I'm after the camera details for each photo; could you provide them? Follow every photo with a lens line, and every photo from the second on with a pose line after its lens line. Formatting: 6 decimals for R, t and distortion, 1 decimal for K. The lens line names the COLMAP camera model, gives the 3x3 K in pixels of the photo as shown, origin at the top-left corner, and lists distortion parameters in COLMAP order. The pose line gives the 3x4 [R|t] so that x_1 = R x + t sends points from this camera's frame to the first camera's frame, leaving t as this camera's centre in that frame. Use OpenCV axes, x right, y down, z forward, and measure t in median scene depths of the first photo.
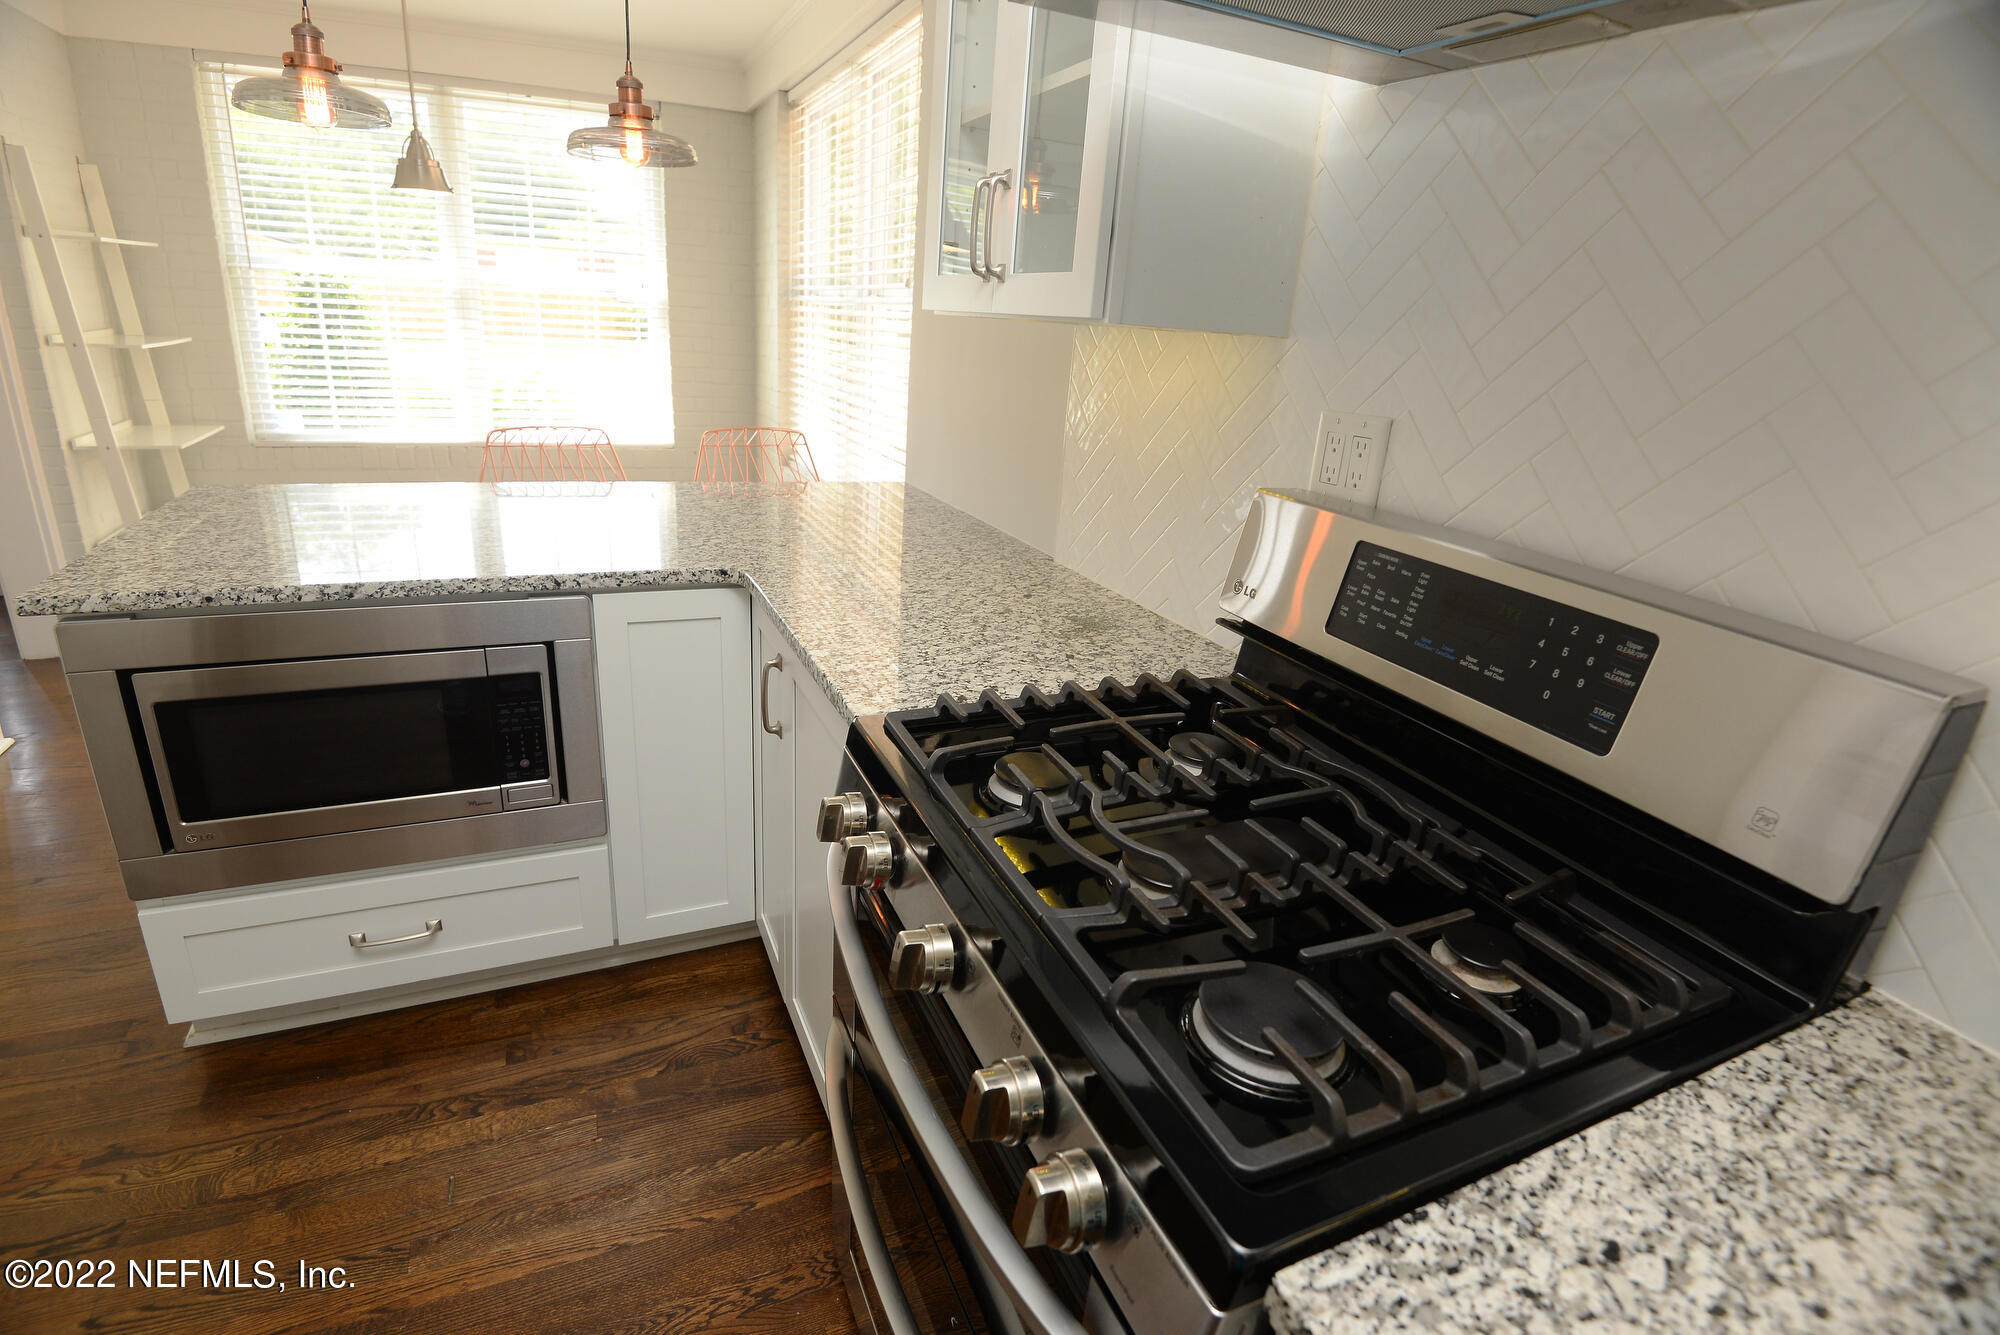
lens RADIAL K [[961.1, 0, 983.8], [0, 961.1, 661.1], [0, 0, 1]] dist [-0.033353, -0.003431]
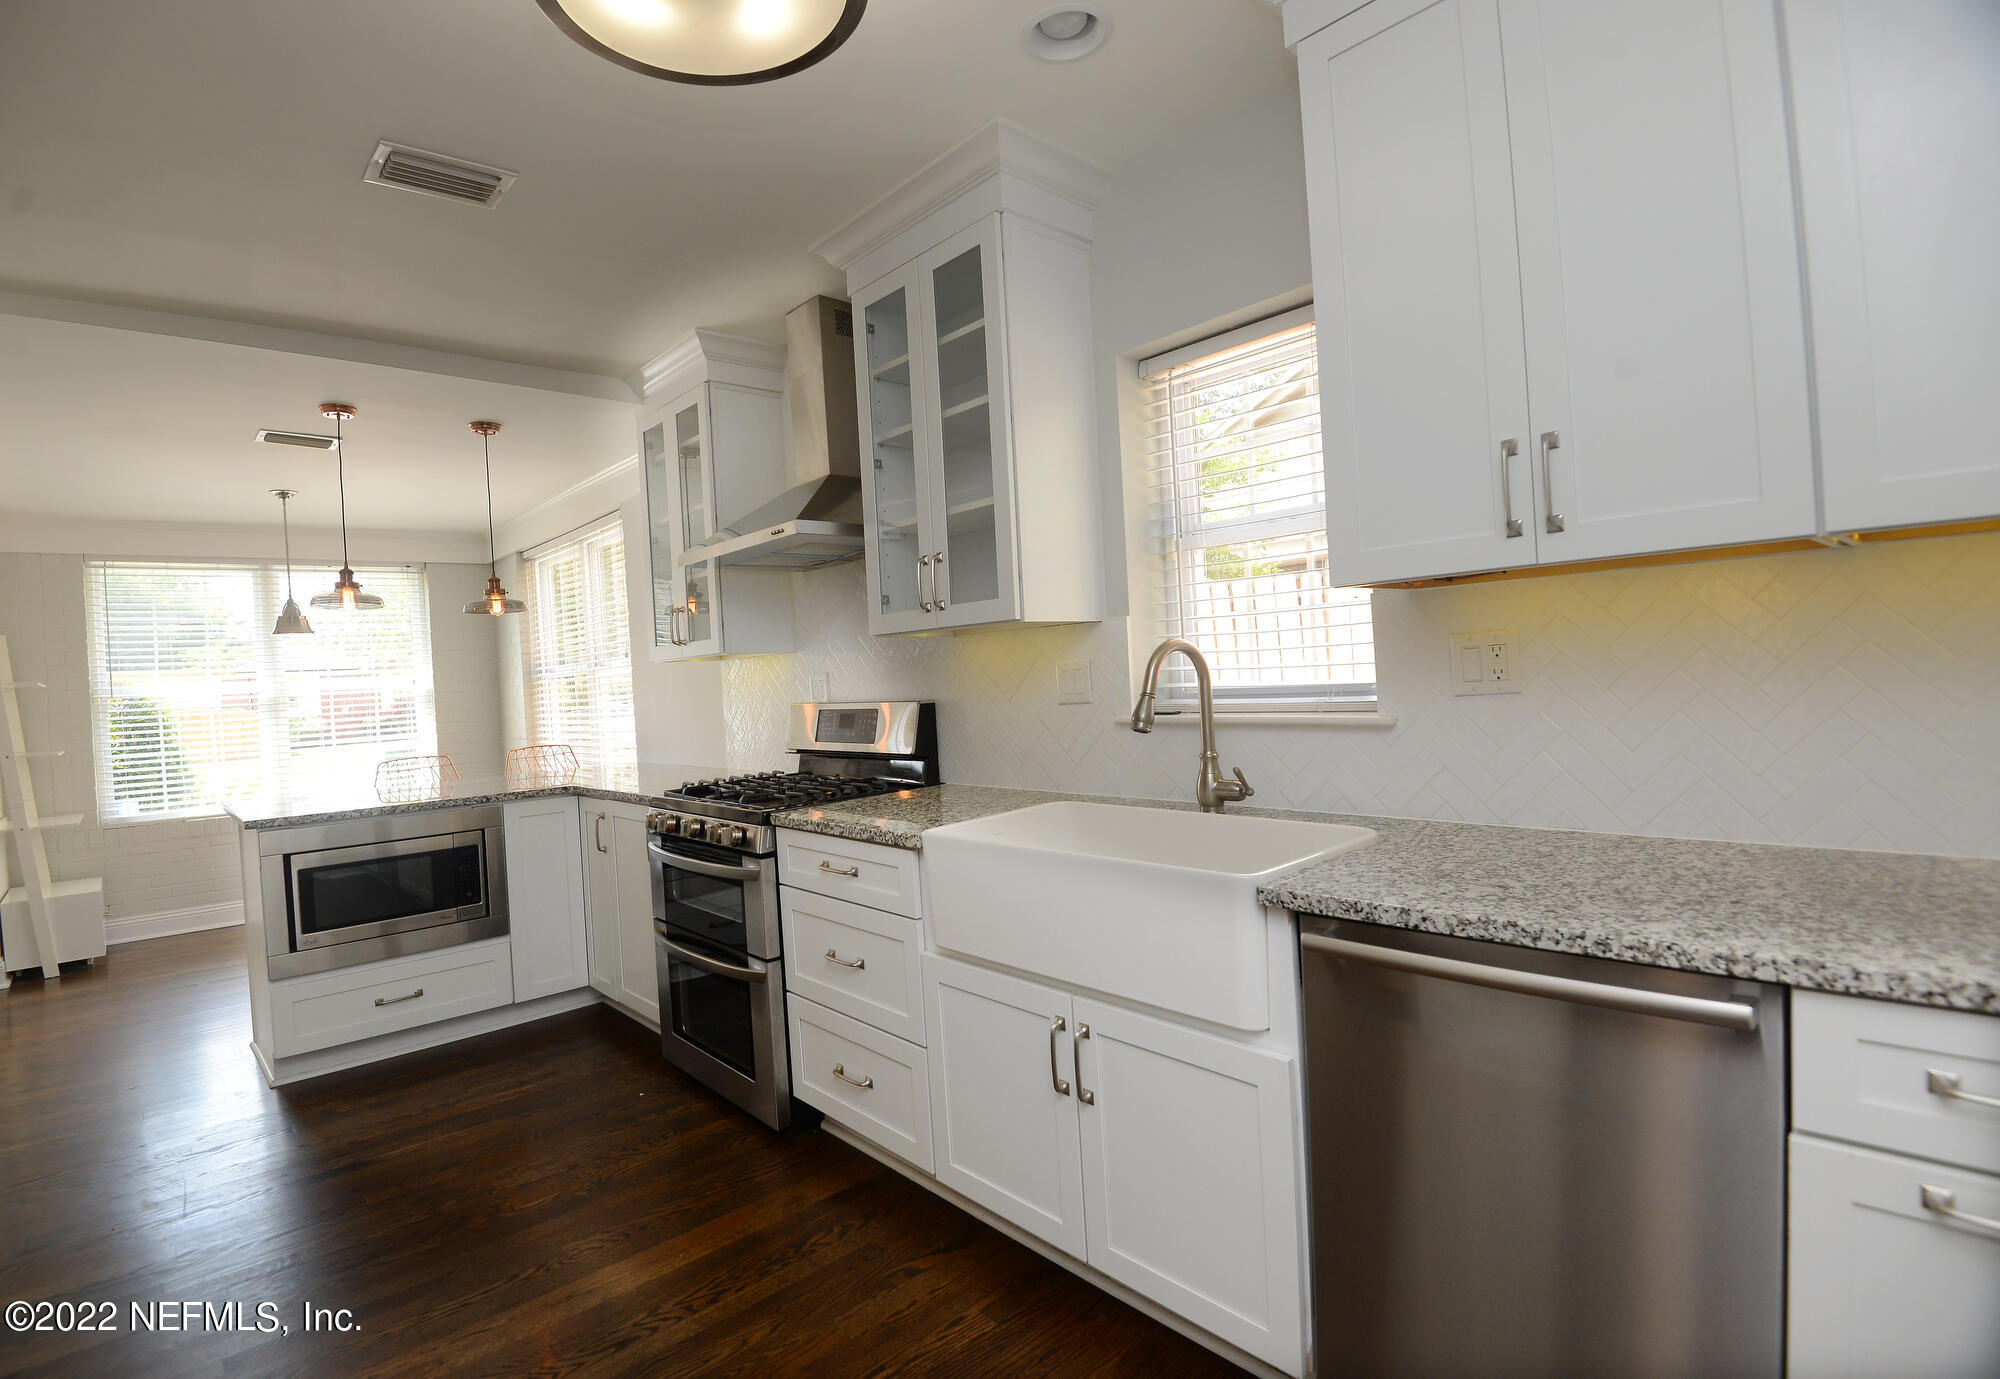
lens RADIAL K [[960.7, 0, 937.9], [0, 960.7, 673.4], [0, 0, 1]] dist [-0.006162, -0.002426]
pose [[0.951394, -0.119783, 0.283729, -0.031531], [0.208771, 0.928127, -0.308212, 0.257084], [-0.226418, 0.352465, 0.908022, -0.620513]]
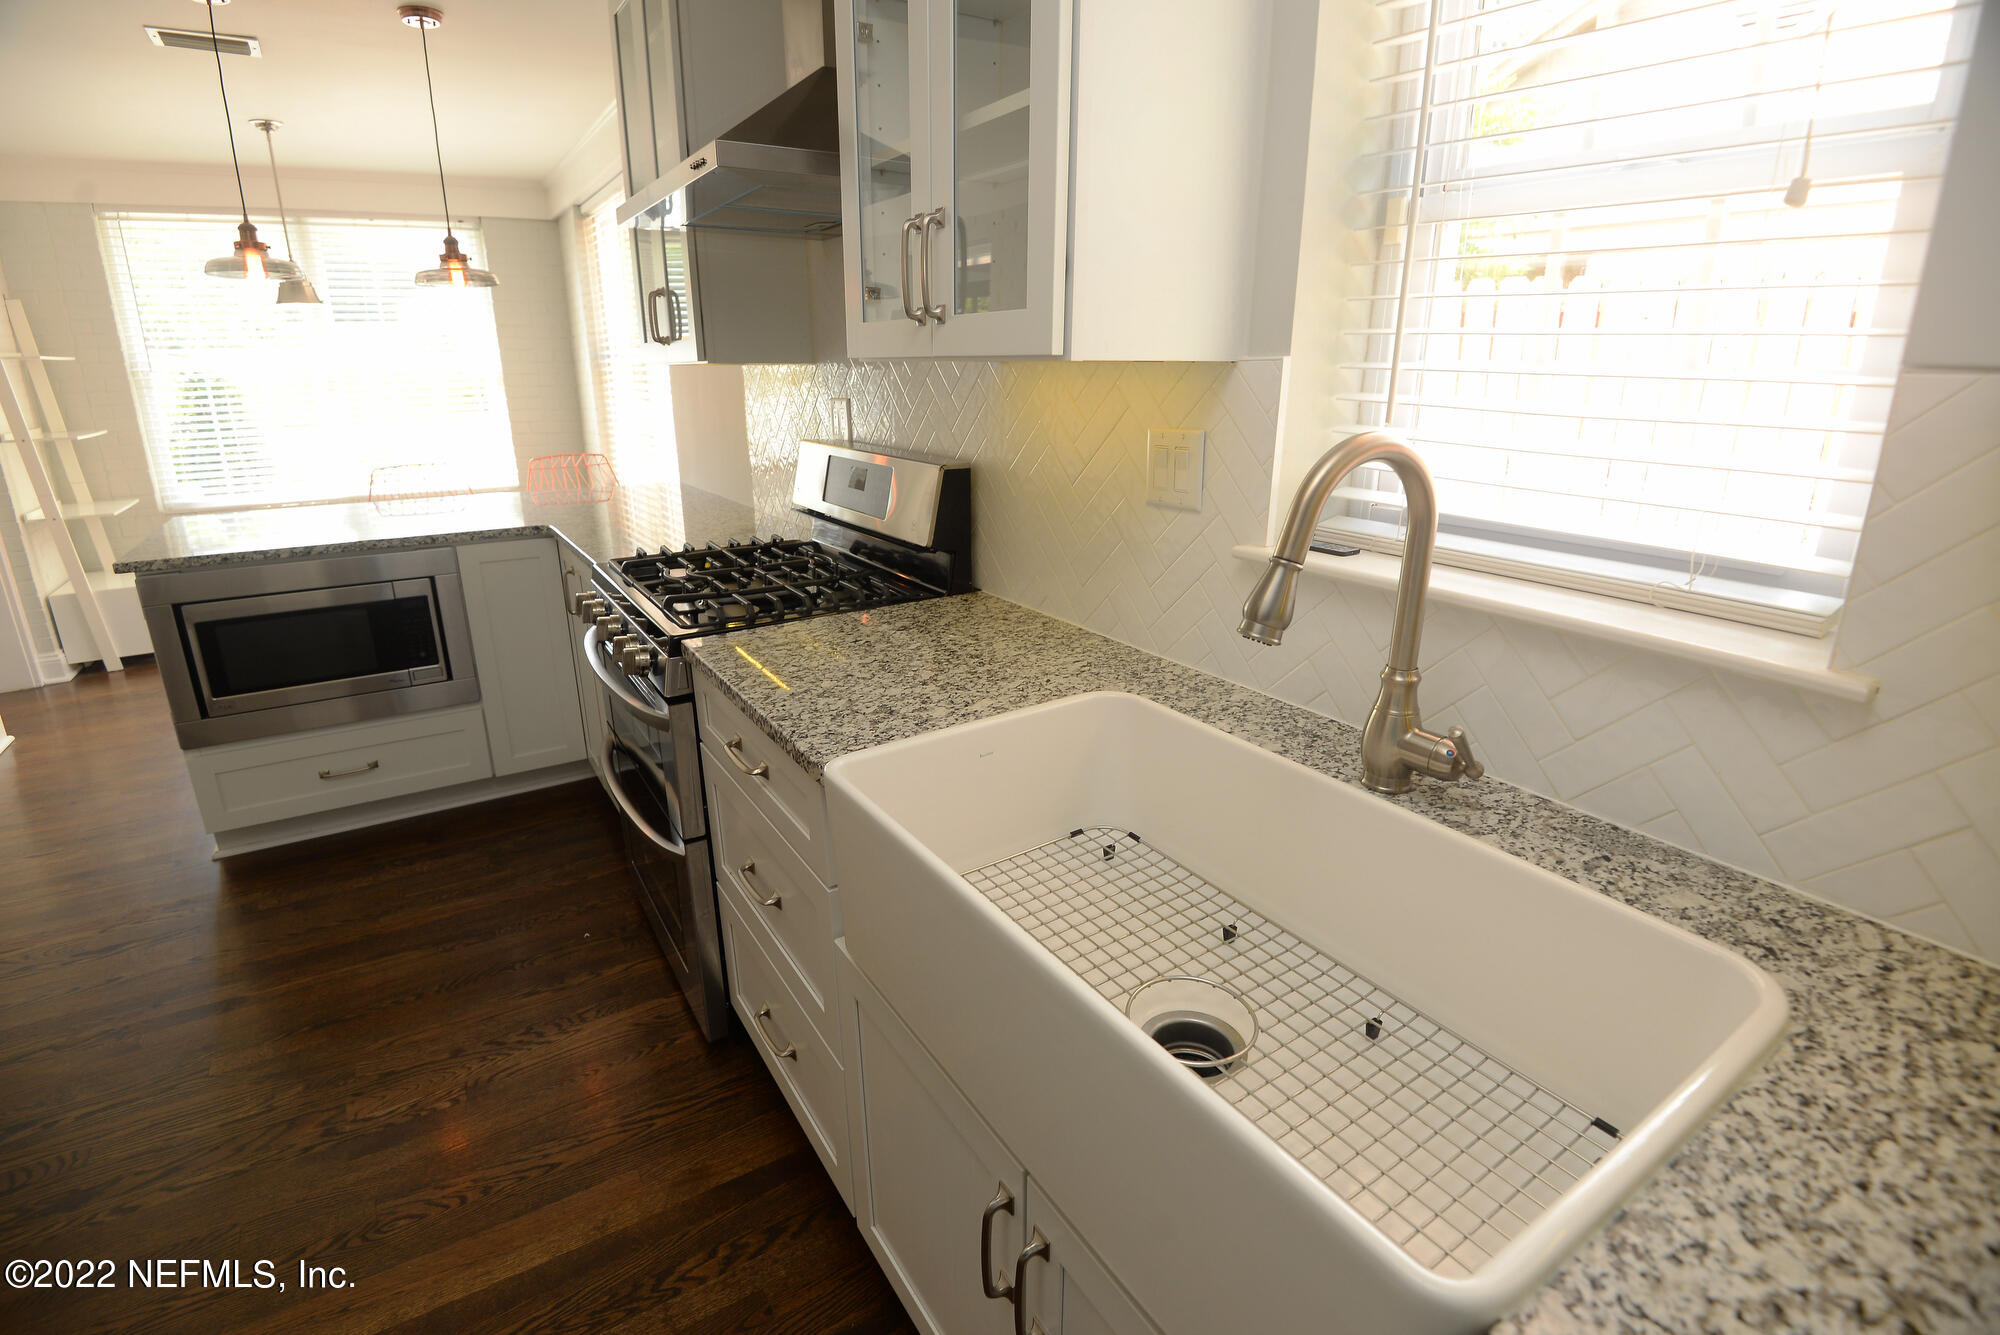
lens RADIAL K [[942.2, 0, 980.6], [0, 942.2, 655.4], [0, 0, 1]] dist [-0.037615, -0.002351]
pose [[0.987153, -0.109938, 0.115939, 0.142375], [0.114286, 0.992947, -0.031527, 0.137404], [-0.111656, 0.044372, 0.992756, -0.353091]]
